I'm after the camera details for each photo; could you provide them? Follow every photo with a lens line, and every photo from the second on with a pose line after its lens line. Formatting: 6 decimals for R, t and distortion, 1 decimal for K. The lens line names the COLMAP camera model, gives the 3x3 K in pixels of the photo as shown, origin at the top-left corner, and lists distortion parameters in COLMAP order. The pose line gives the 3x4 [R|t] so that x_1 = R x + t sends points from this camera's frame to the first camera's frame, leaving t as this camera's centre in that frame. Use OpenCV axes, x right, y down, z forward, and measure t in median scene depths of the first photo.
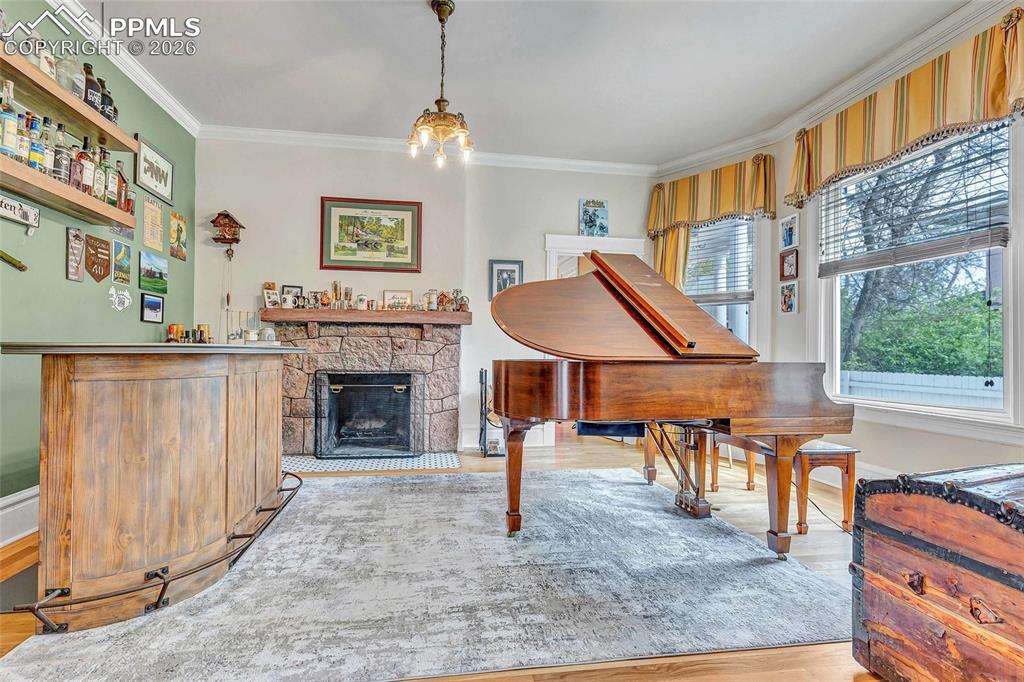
lens RADIAL K [[466.5, 0, 498.6], [0, 466.5, 349.0], [0, 0, 1]] dist [0.012164, -0.000347]
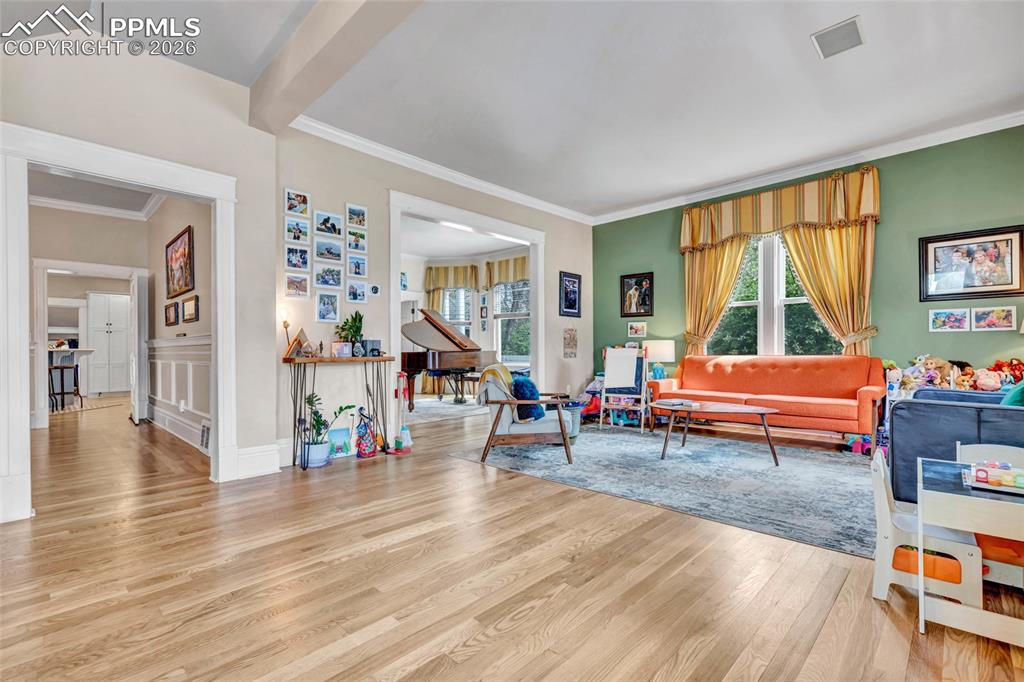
lens RADIAL K [[466.5, 0, 511.3], [0, 466.5, 342.2], [0, 0, 1]] dist [0.012164, -0.000347]
pose [[0.796374, -0.008064, 0.604751, -0.783130], [0.007871, 0.999965, 0.002969, -0.024633], [-0.604753, 0.002395, 0.796409, -1.090195]]
